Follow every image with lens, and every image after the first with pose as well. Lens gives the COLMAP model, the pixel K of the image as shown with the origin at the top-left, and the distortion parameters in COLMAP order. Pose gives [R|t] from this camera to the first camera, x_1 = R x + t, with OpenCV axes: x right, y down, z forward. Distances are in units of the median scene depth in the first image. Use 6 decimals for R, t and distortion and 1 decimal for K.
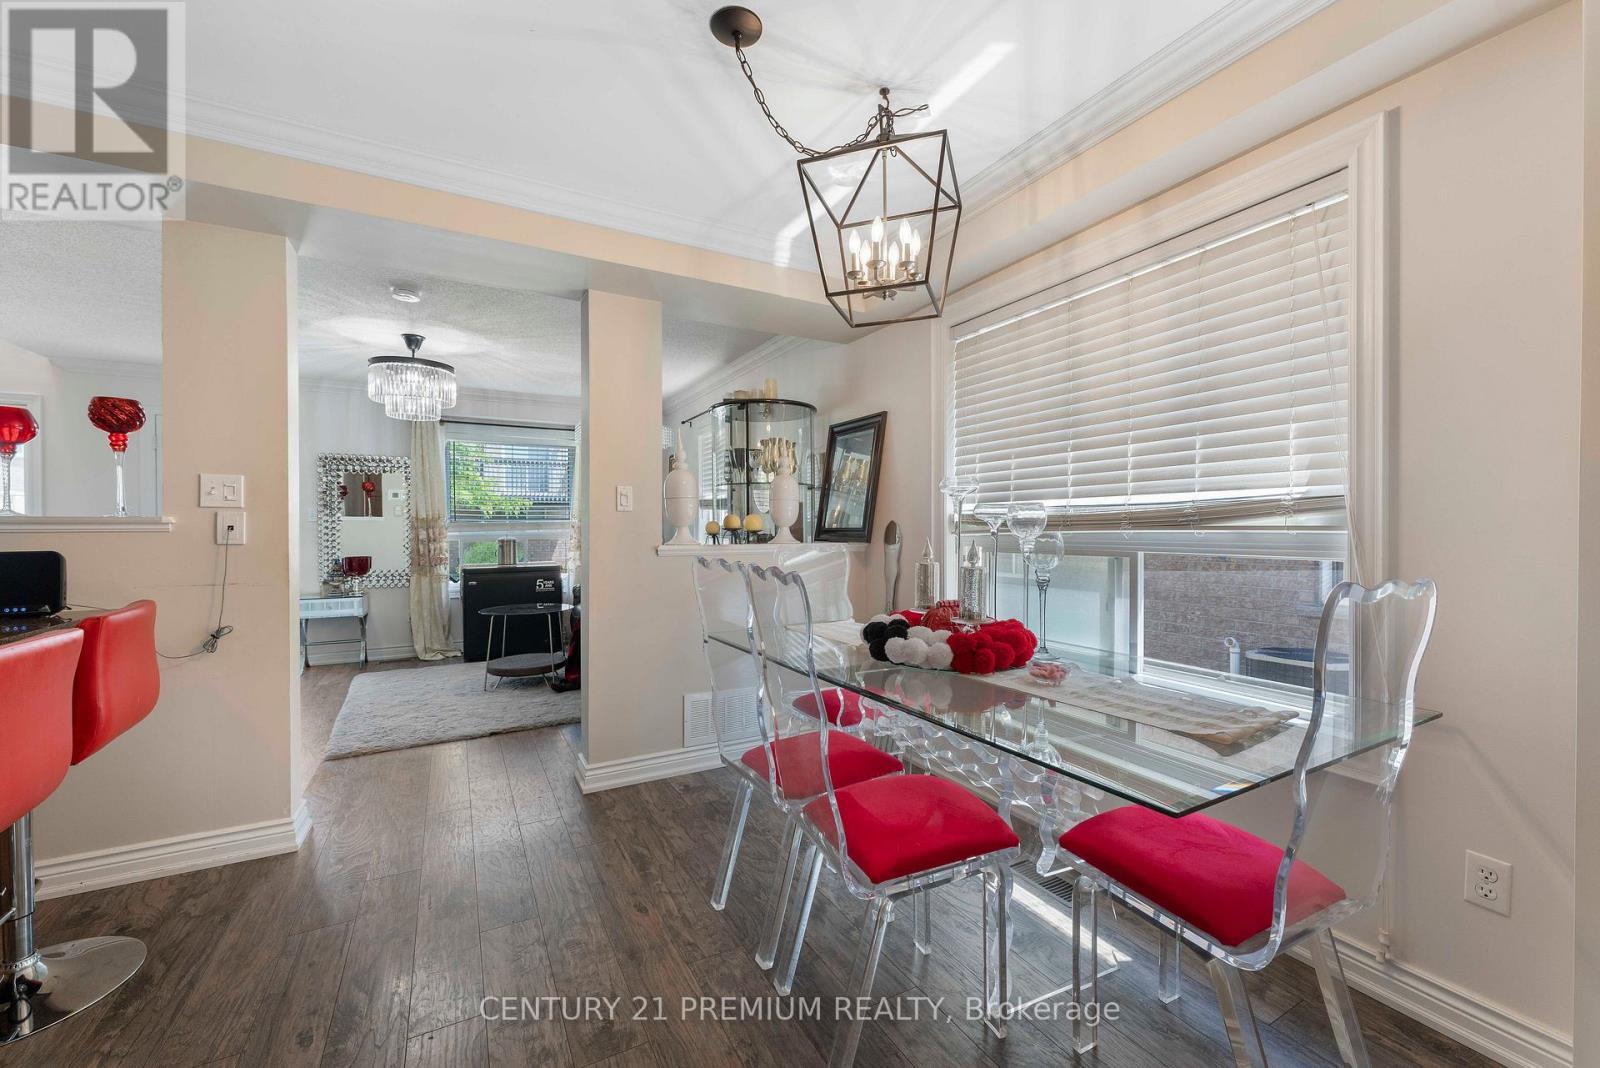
lens RADIAL K [[650.5, 0, 813.2], [0, 650.5, 534.6], [0, 0, 1]] dist [0.000543, -0.000157]
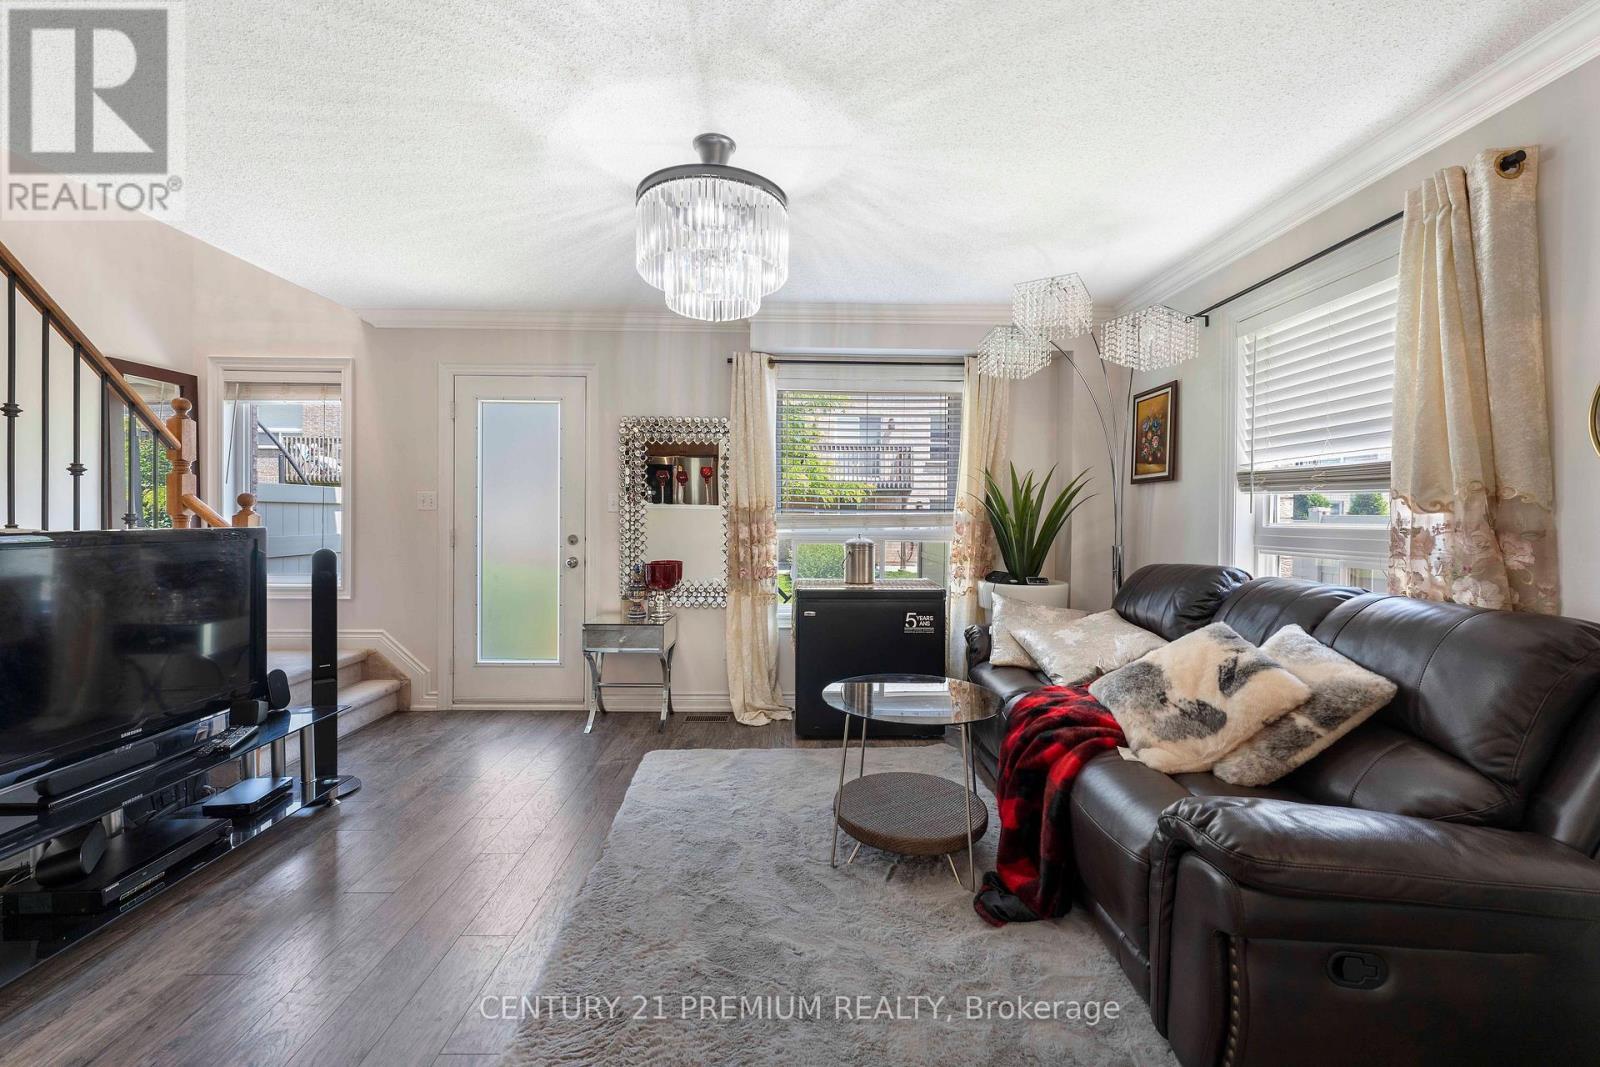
lens RADIAL K [[650.5, 0, 796.9], [0, 650.5, 526.0], [0, 0, 1]] dist [0.000543, -0.000157]
pose [[0.879639, 0.017278, -0.475327, -0.235152], [-0.016049, 0.999849, 0.006645, -0.011767], [0.475370, 0.001784, 0.879784, 0.438264]]
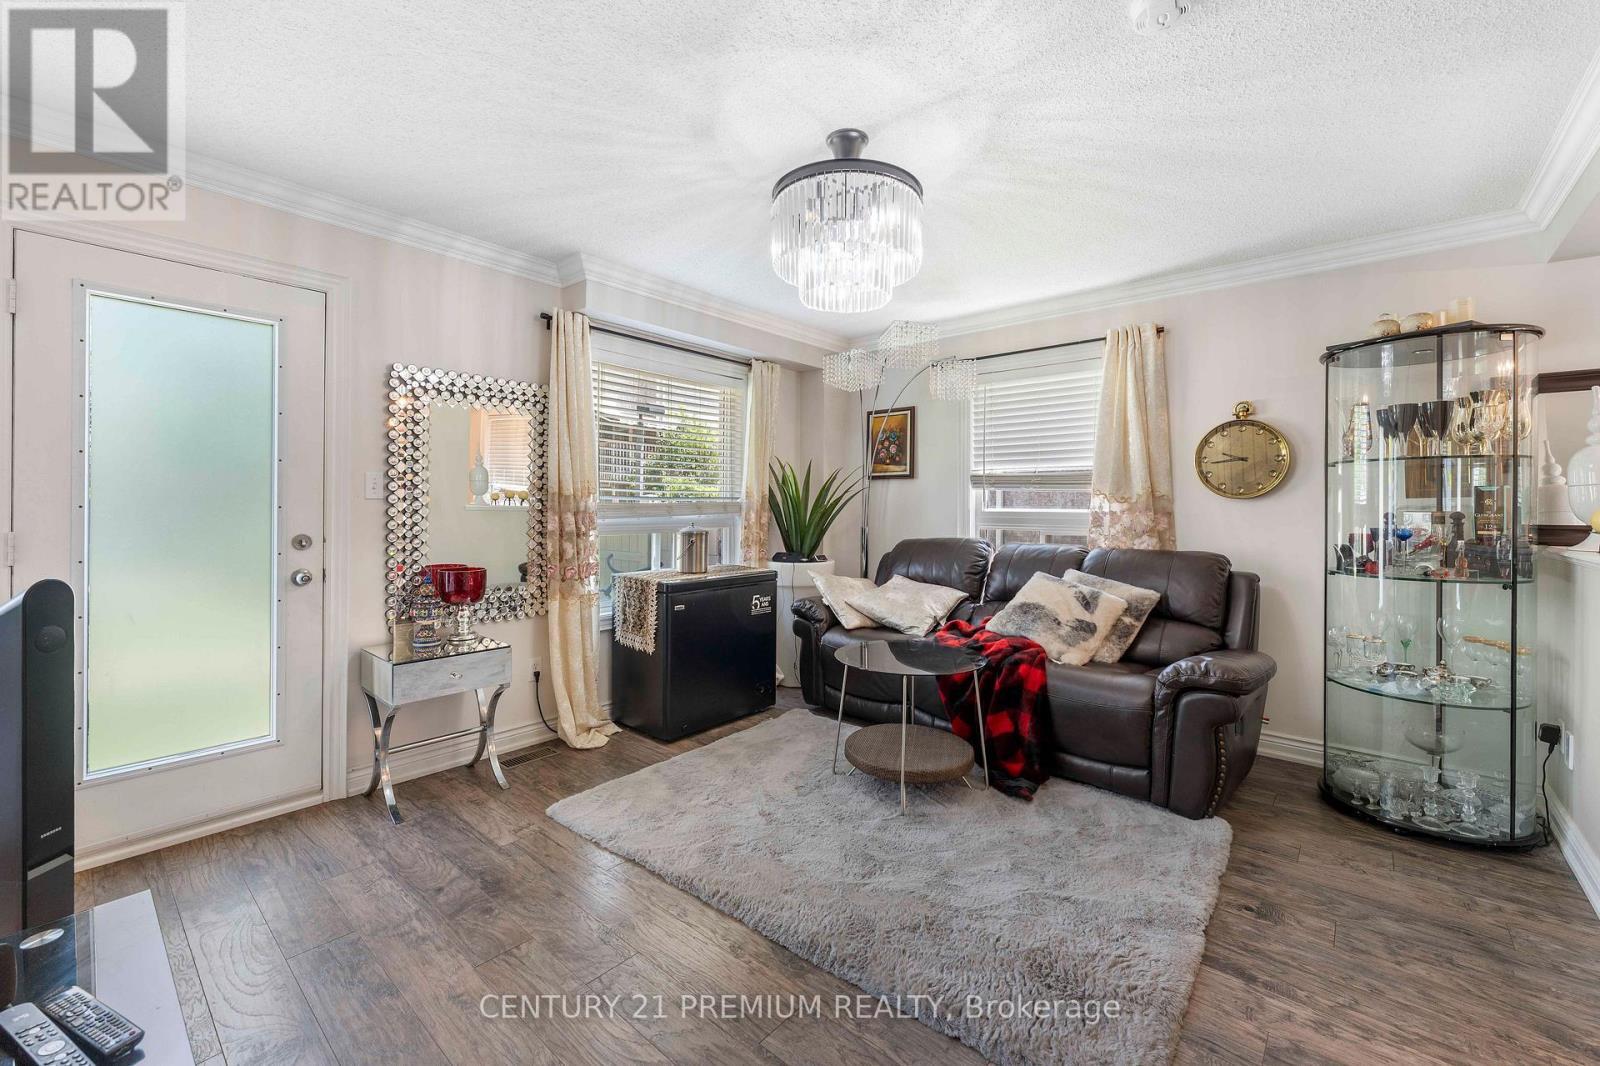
lens RADIAL K [[650.5, 0, 805.6], [0, 650.5, 507.7], [0, 0, 1]] dist [0.000543, -0.000157]
pose [[0.940035, 0.007490, 0.340996, -0.597829], [-0.004596, 0.999946, -0.009294, -0.009603], [-0.341048, 0.007170, 0.940019, 0.400493]]
